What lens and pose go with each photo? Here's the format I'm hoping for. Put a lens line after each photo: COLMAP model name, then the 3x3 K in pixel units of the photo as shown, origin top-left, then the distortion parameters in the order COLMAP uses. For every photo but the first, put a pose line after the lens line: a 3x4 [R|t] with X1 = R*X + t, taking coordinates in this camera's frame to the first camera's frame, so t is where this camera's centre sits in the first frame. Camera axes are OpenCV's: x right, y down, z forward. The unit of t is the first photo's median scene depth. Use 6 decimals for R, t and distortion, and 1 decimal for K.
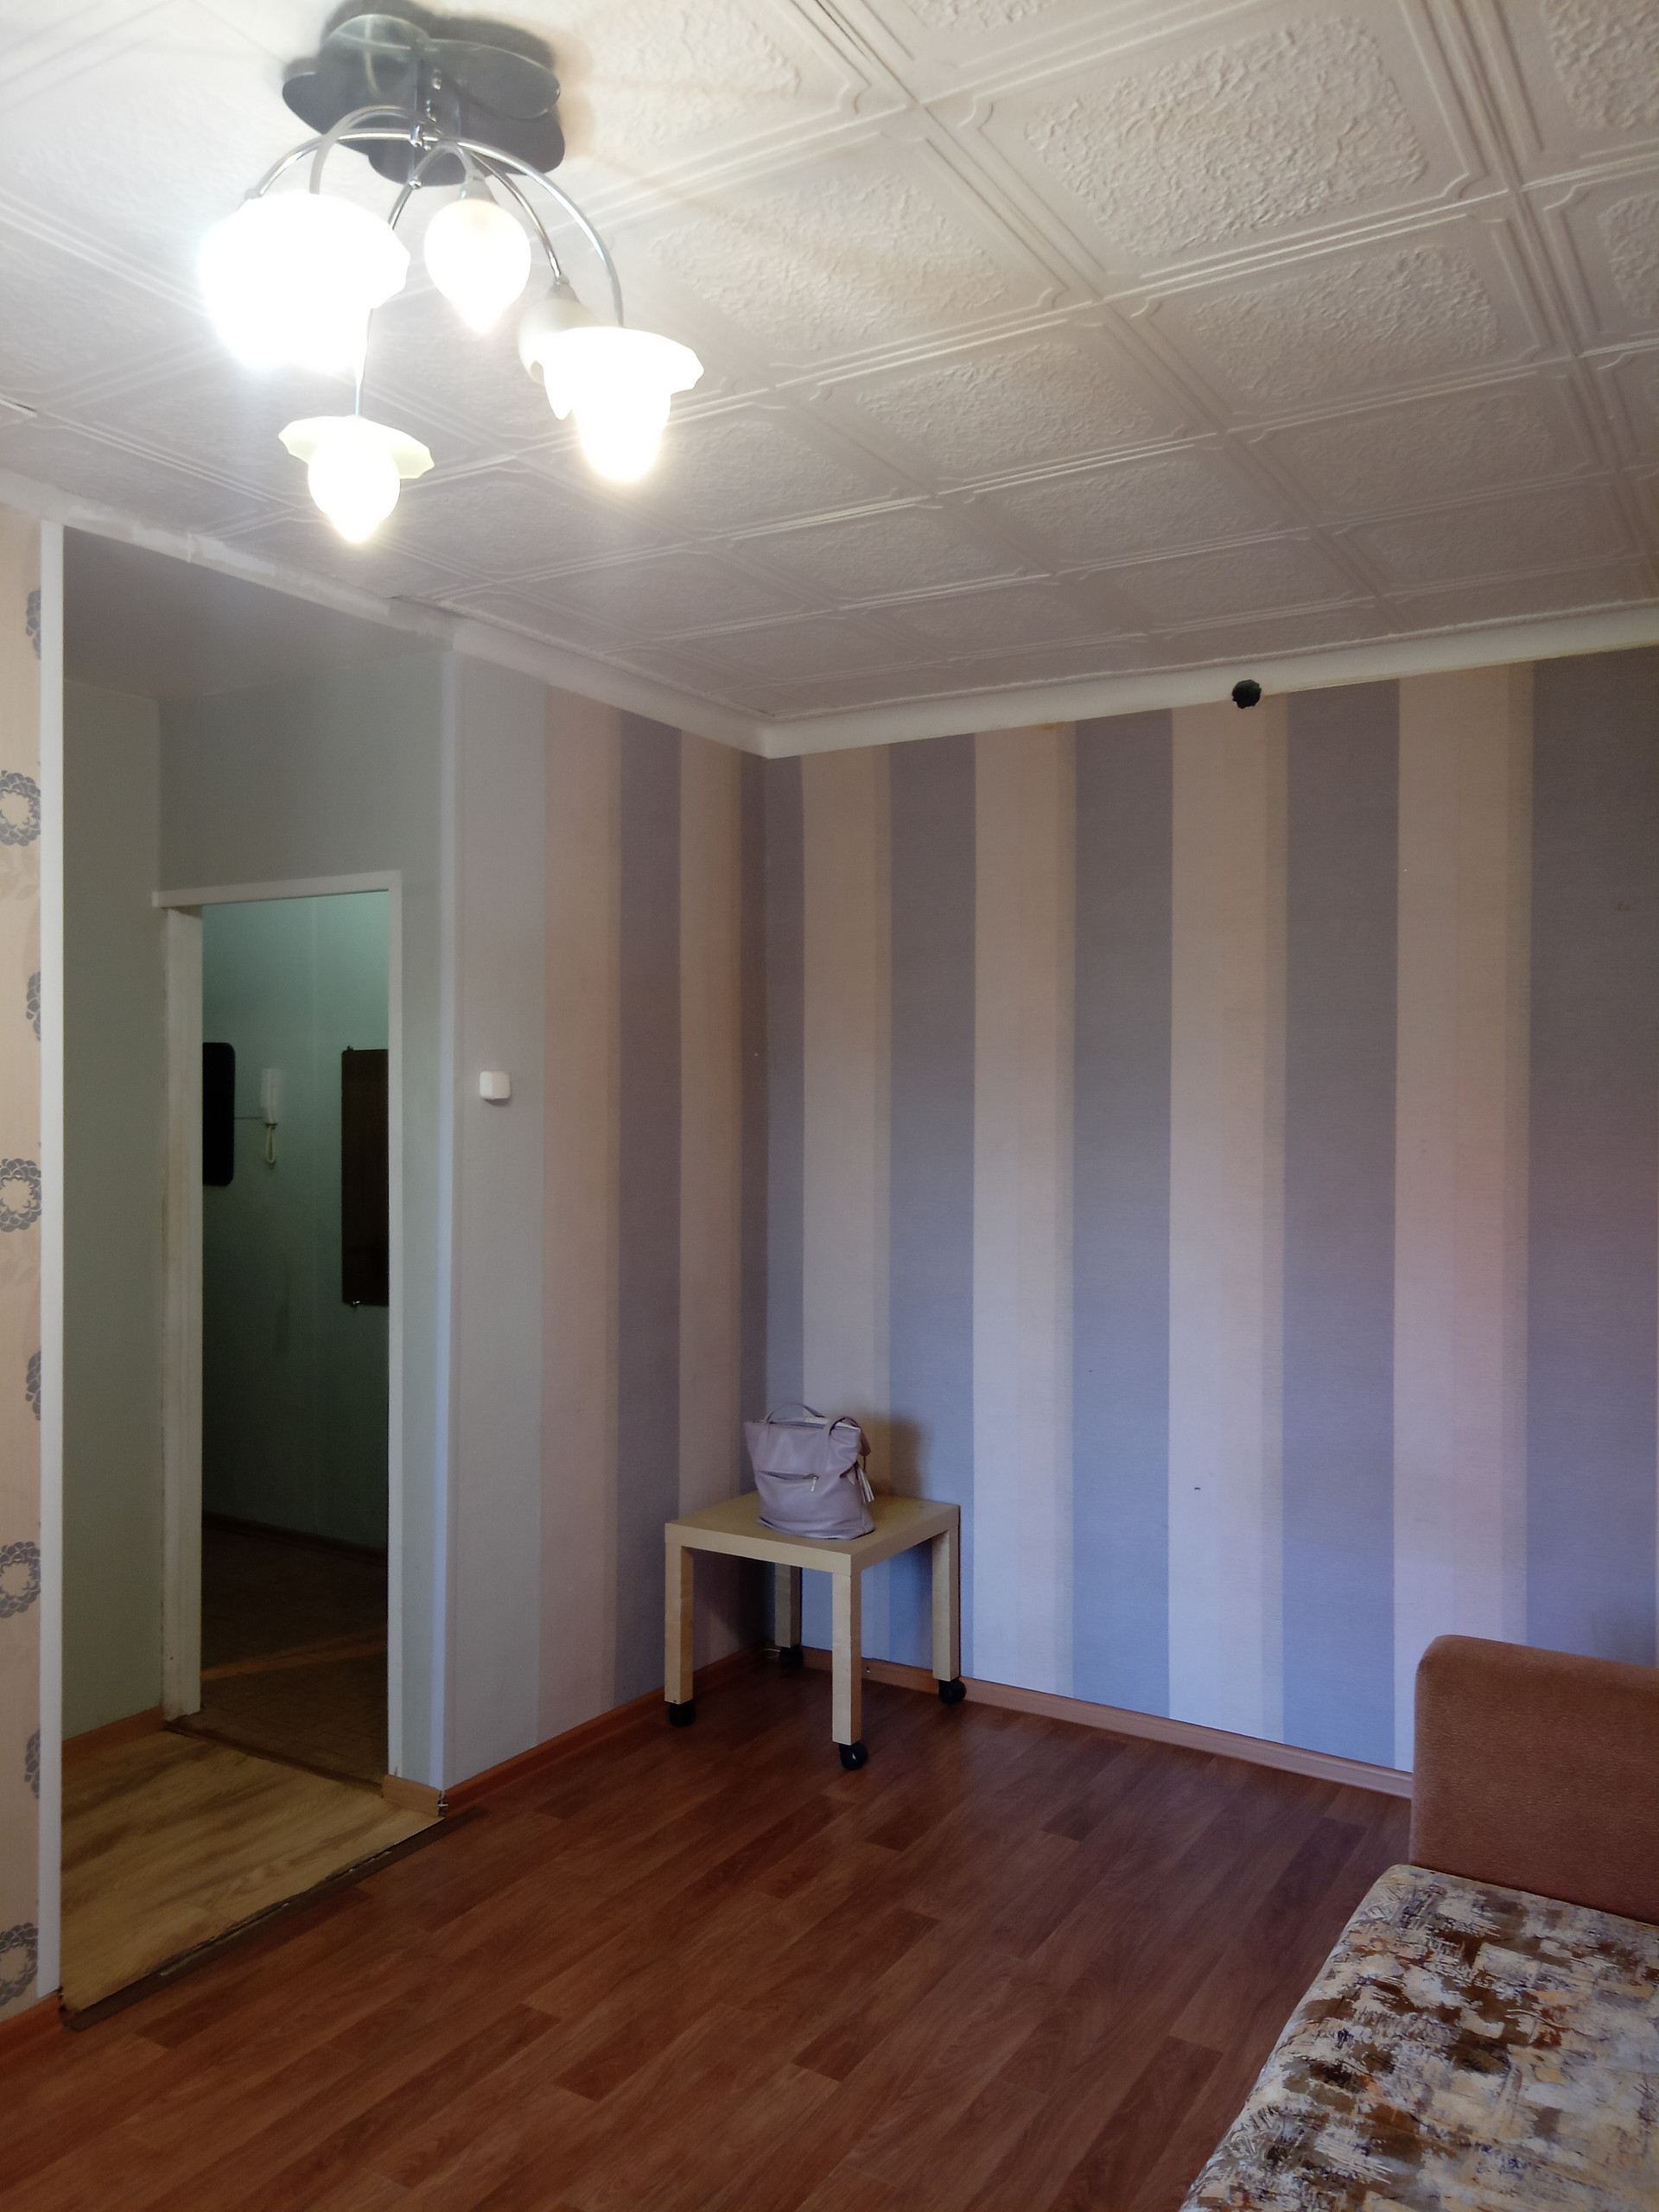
lens RADIAL K [[1649.7, 0, 825.7], [0, 1649.7, 1116.3], [0, 0, 1]] dist [0.026830, -0.015011]
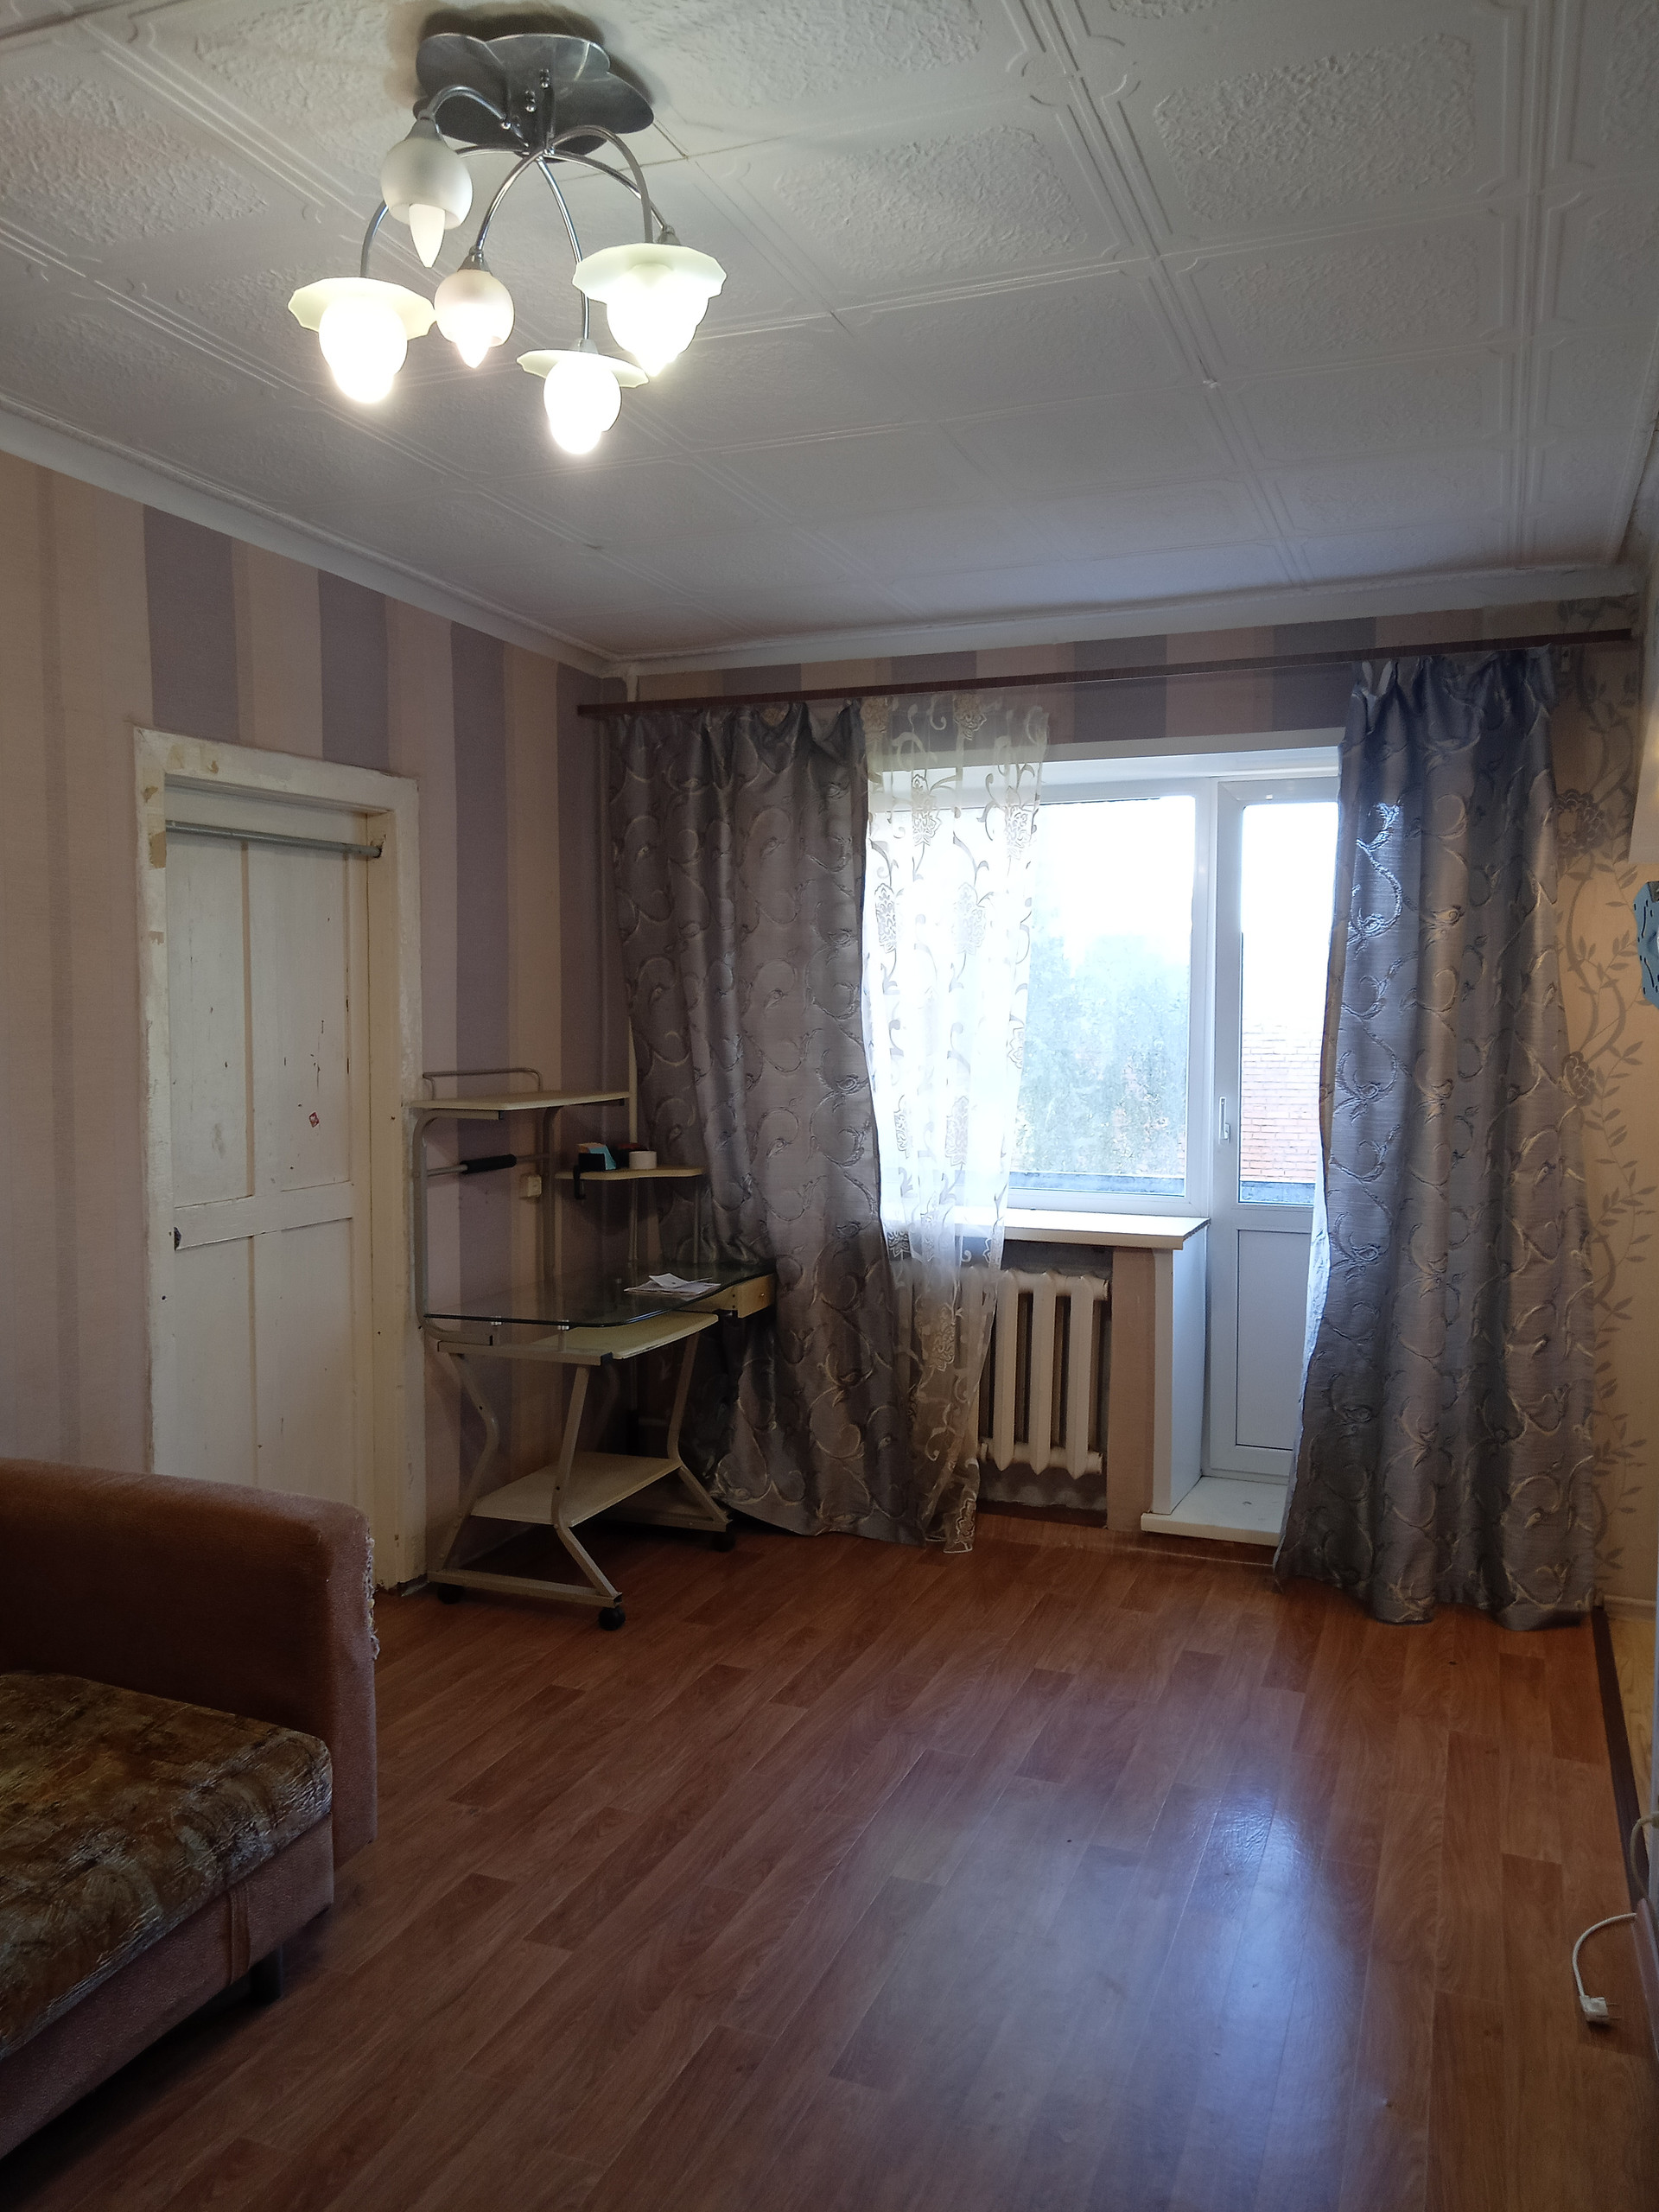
lens RADIAL K [[1649.7, 0, 843.4], [0, 1649.7, 1109.4], [0, 0, 1]] dist [0.026830, -0.015011]
pose [[-0.983489, 0.008354, -0.180773, -0.135643], [-0.005778, 0.996975, 0.077505, -0.009820], [0.180874, 0.077270, -0.980466, 1.539831]]
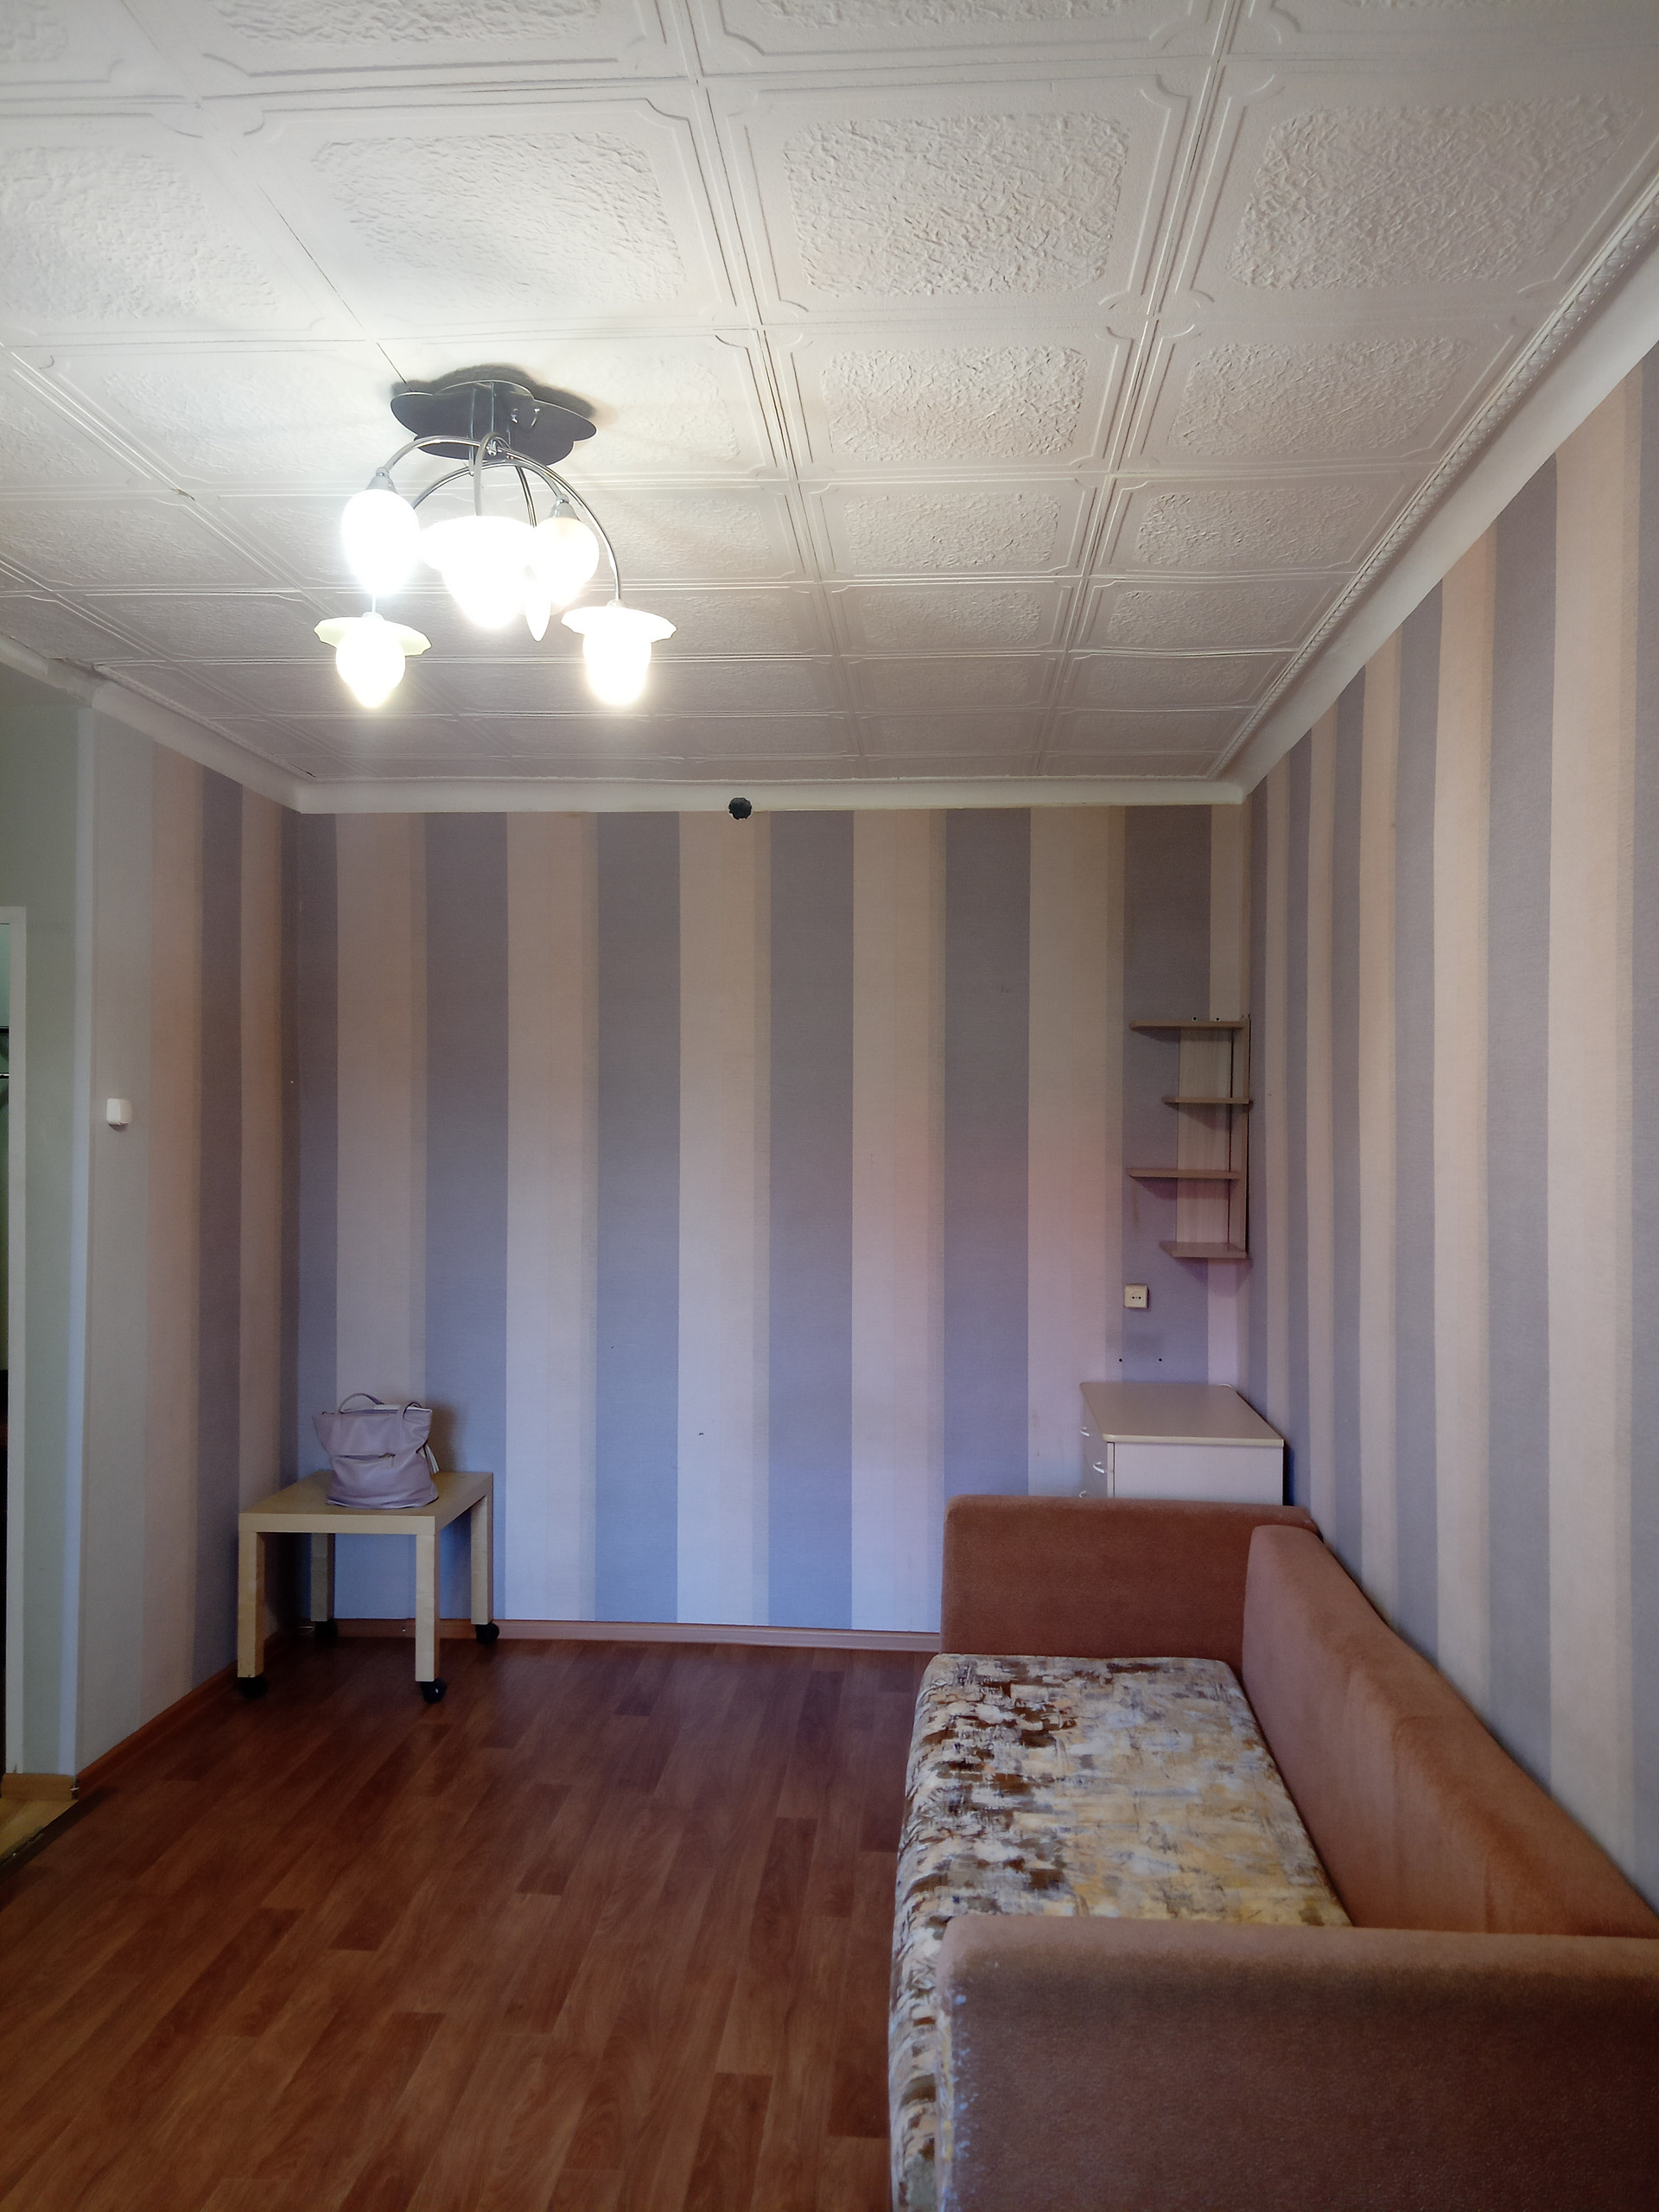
lens RADIAL K [[1649.7, 0, 828.5], [0, 1649.7, 1114.7], [0, 0, 1]] dist [0.026830, -0.015011]
pose [[0.886331, 0.001898, 0.463049, -0.297403], [0.004638, 0.999905, -0.012975, -0.000684], [-0.463029, 0.013647, 0.886238, -0.173617]]
